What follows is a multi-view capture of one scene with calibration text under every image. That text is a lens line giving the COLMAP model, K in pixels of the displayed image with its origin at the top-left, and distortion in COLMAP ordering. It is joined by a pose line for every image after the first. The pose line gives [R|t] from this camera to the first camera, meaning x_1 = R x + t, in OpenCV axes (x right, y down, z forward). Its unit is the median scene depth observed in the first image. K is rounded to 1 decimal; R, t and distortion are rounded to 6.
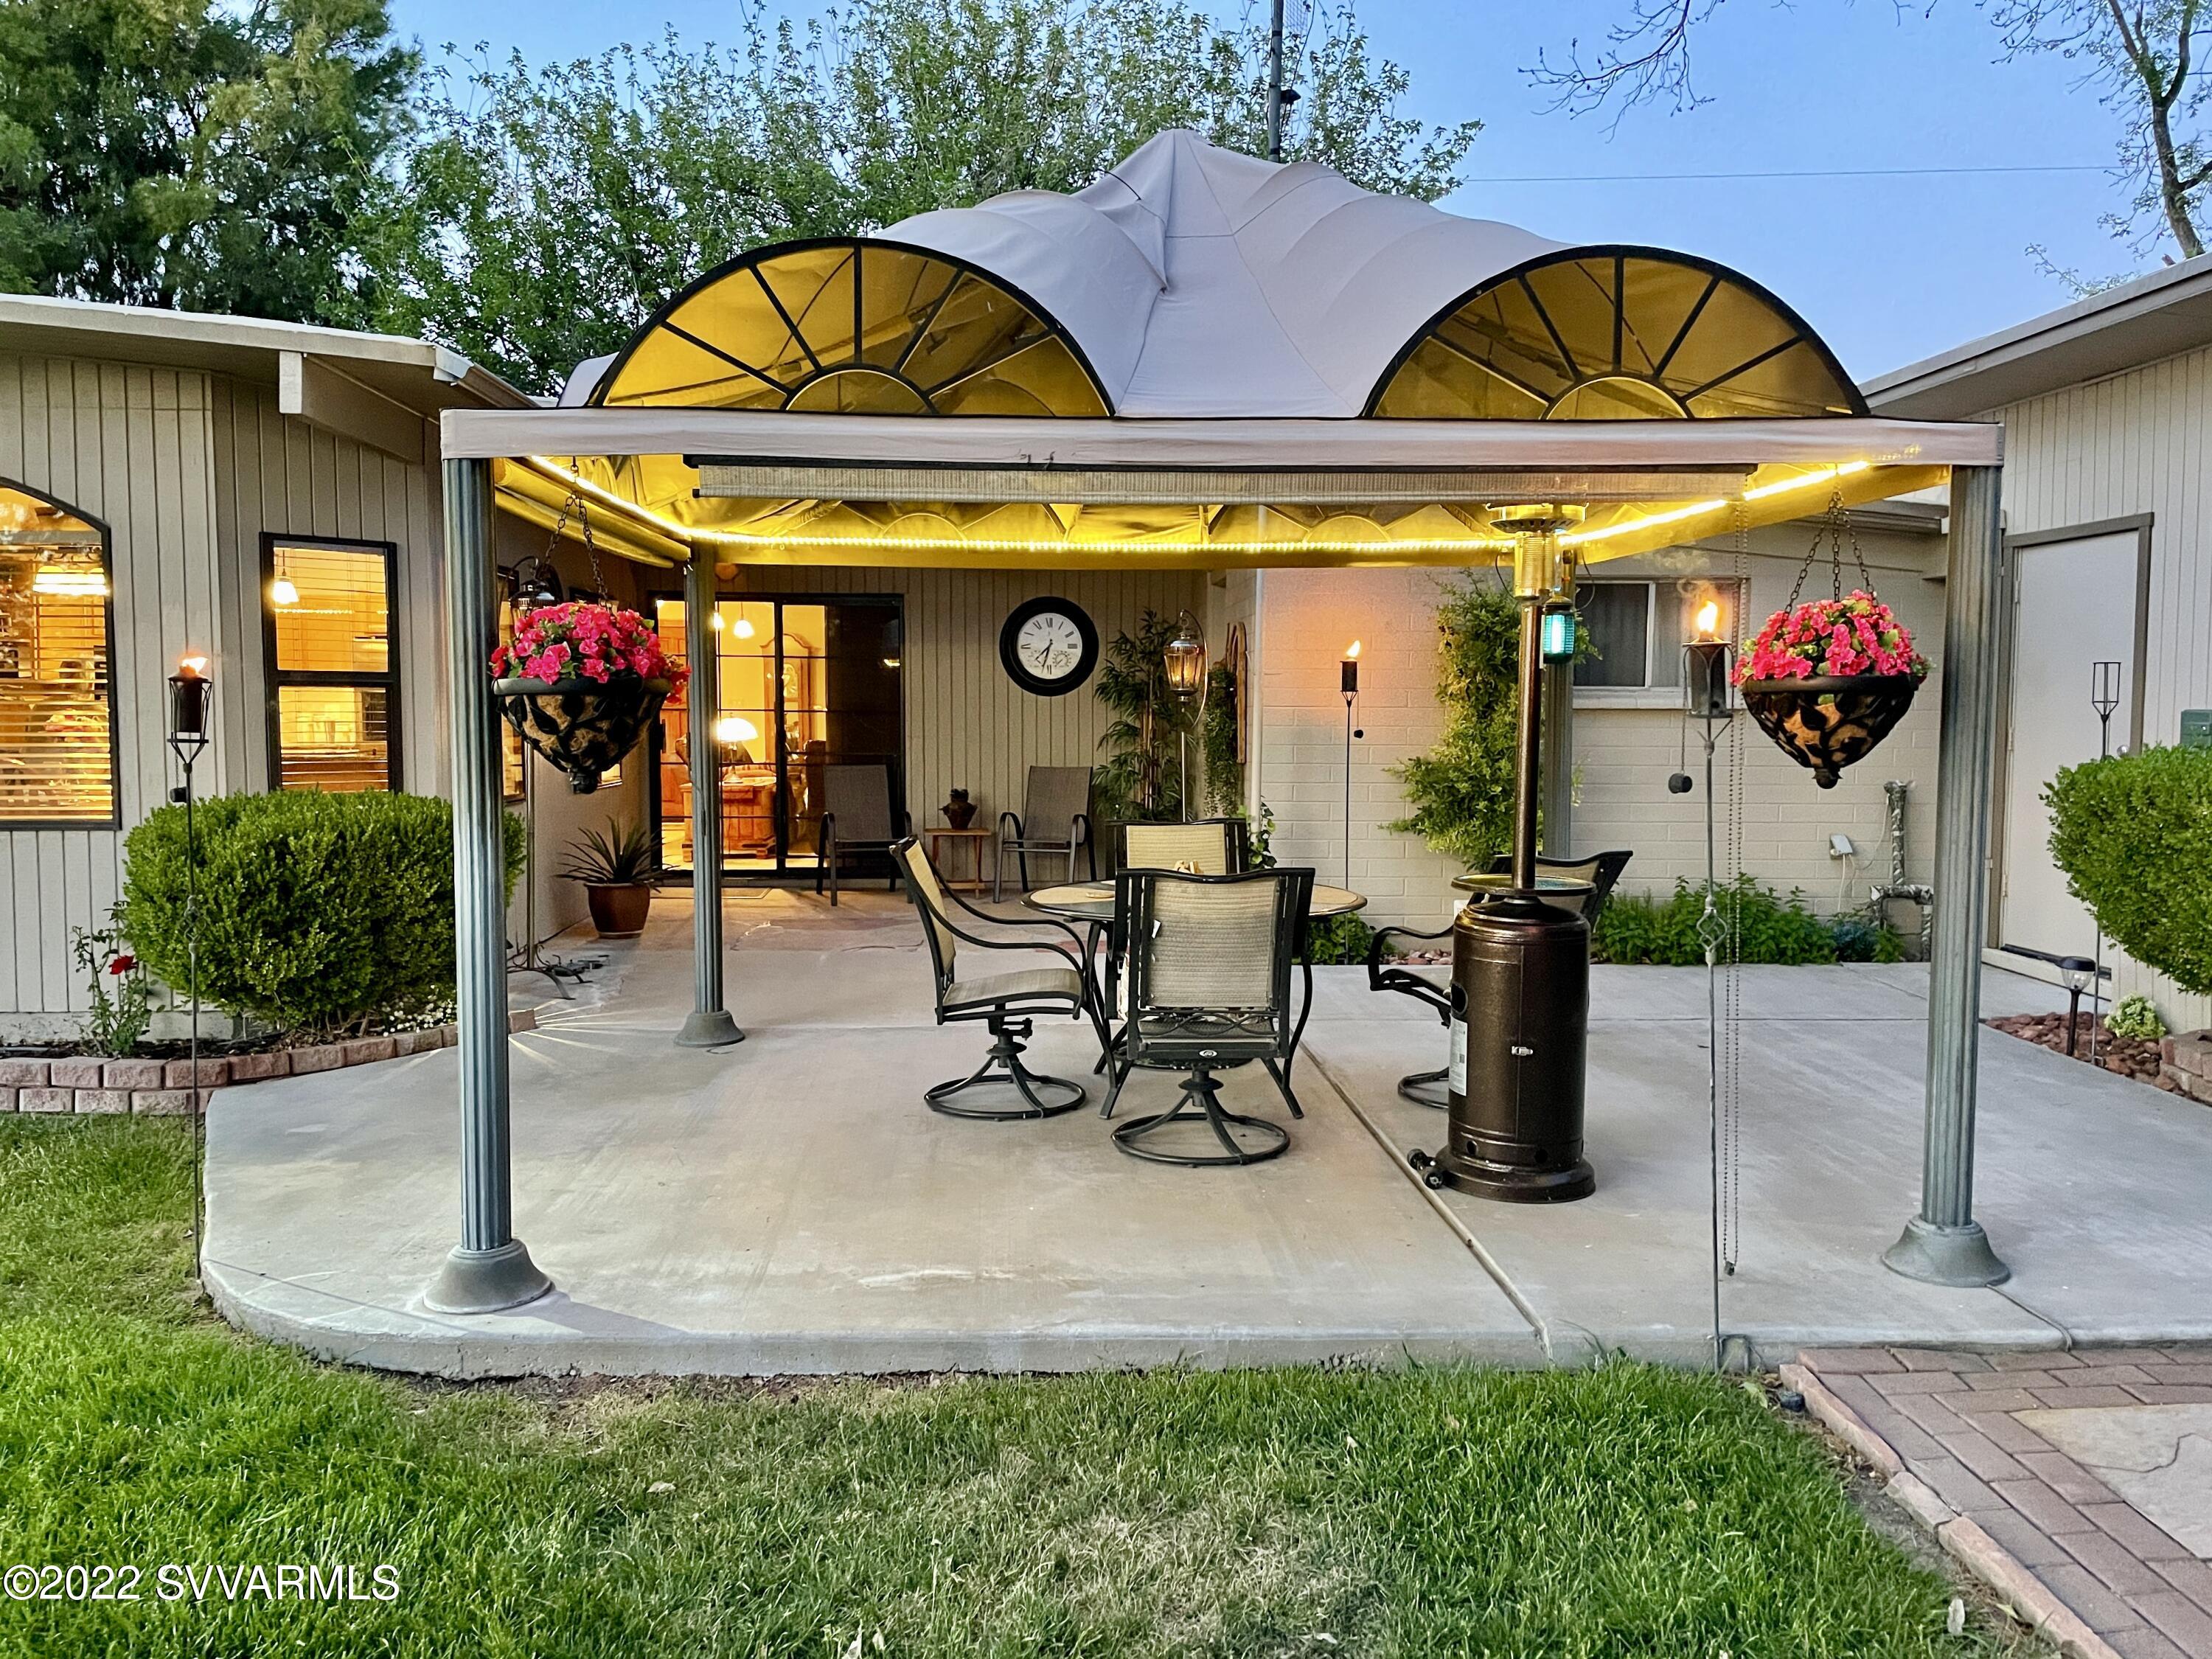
lens RADIAL K [[1673.8, 0, 1099.8], [0, 1673.8, 832.3], [0, 0, 1]] dist [0.008992, 0.000569]
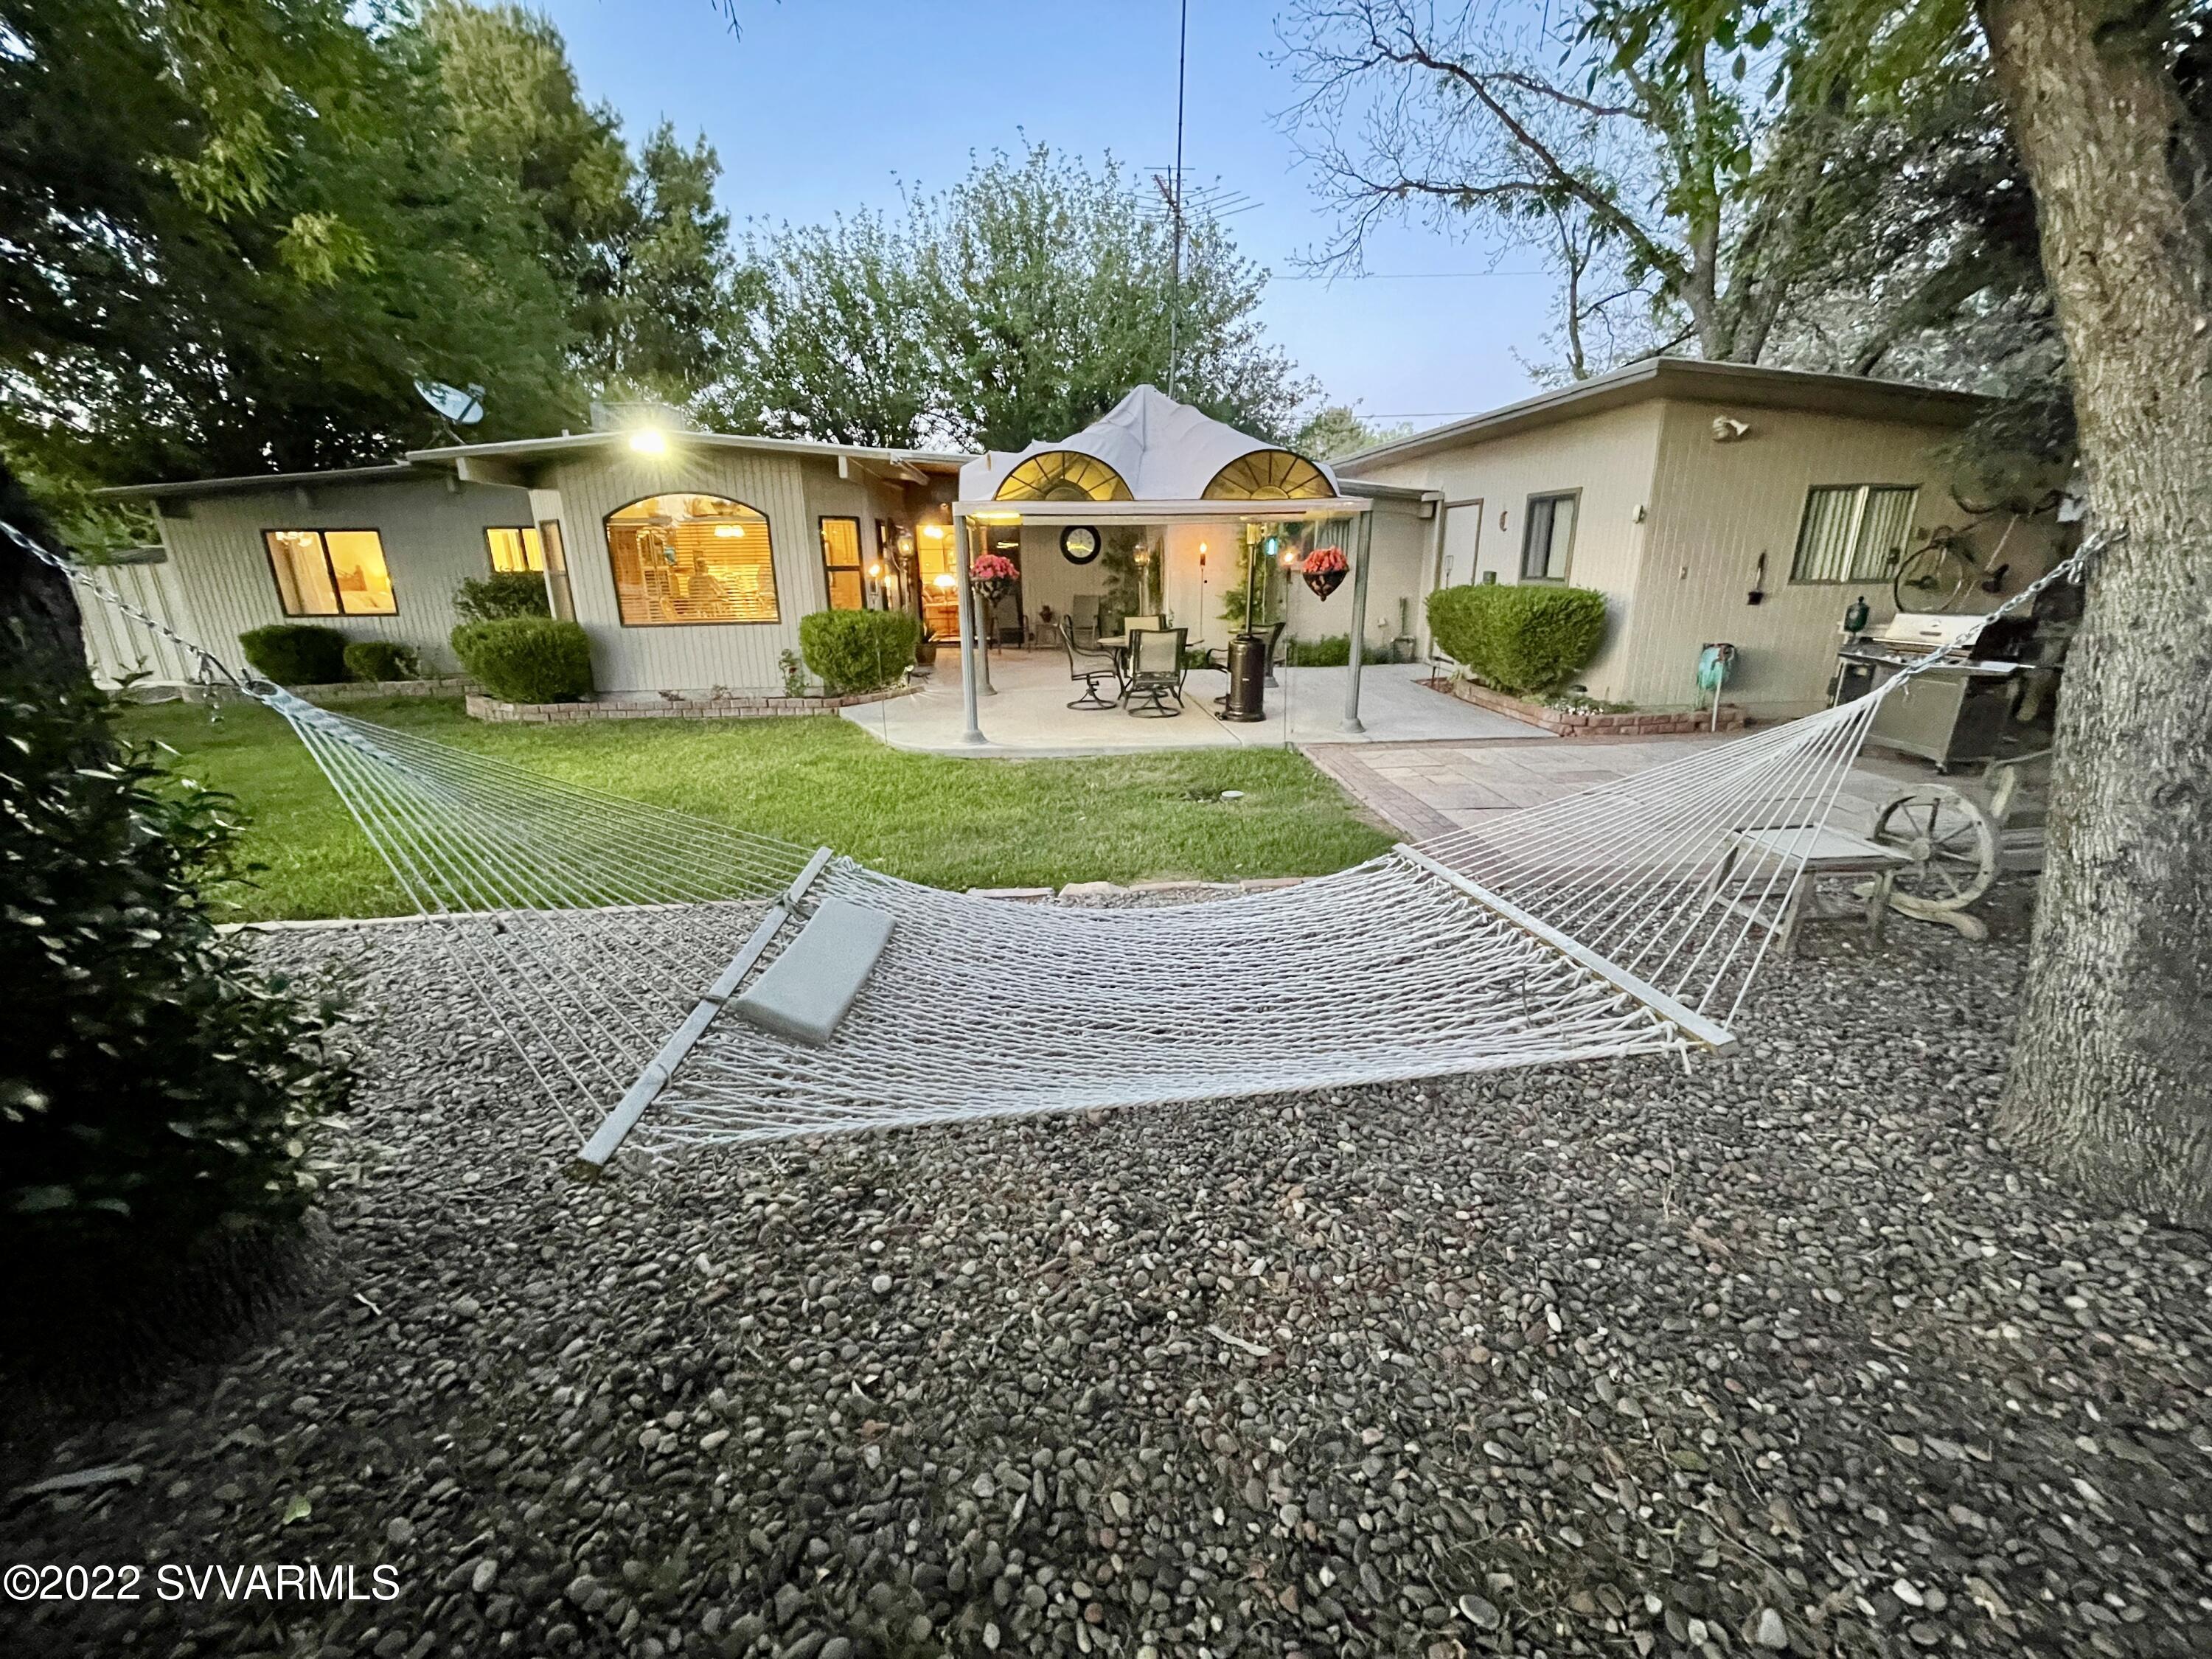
lens RADIAL K [[888.4, 0, 1127.5], [0, 888.4, 837.0], [0, 0, 1]] dist [-0.010508, -0.000252]
pose [[0.998384, -0.027819, 0.049549, -0.071477], [0.015726, 0.973177, 0.229520, 0.014626], [-0.054604, -0.228370, 0.972042, -0.636492]]
